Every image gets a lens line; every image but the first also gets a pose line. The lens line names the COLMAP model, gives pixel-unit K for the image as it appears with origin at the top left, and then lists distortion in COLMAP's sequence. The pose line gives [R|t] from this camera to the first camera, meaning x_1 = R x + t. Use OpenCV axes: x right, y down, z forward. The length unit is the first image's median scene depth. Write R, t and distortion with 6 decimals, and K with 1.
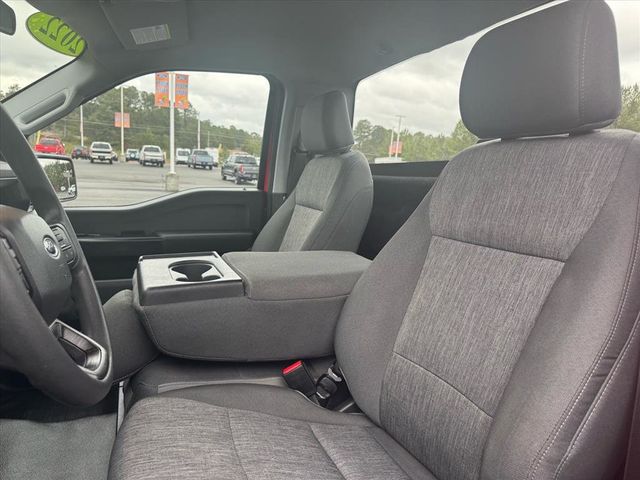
lens RADIAL K [[462.3, 0, 320.2], [0, 462.3, 239.6], [0, 0, 1]] dist [0.014040, -0.032016]
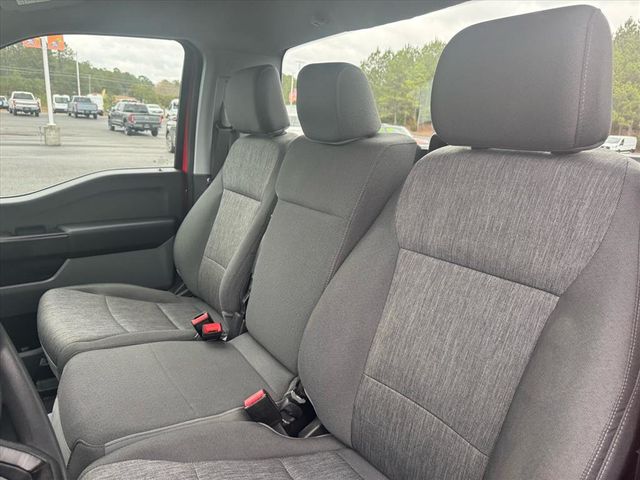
lens RADIAL K [[462.3, 0, 314.1], [0, 462.3, 239.3], [0, 0, 1]] dist [0.014040, -0.032016]
pose [[0.979599, -0.053268, 0.193772, -0.112573], [0.031371, 0.992943, 0.114367, -0.144375], [-0.198497, -0.105955, 0.974358, 0.128197]]
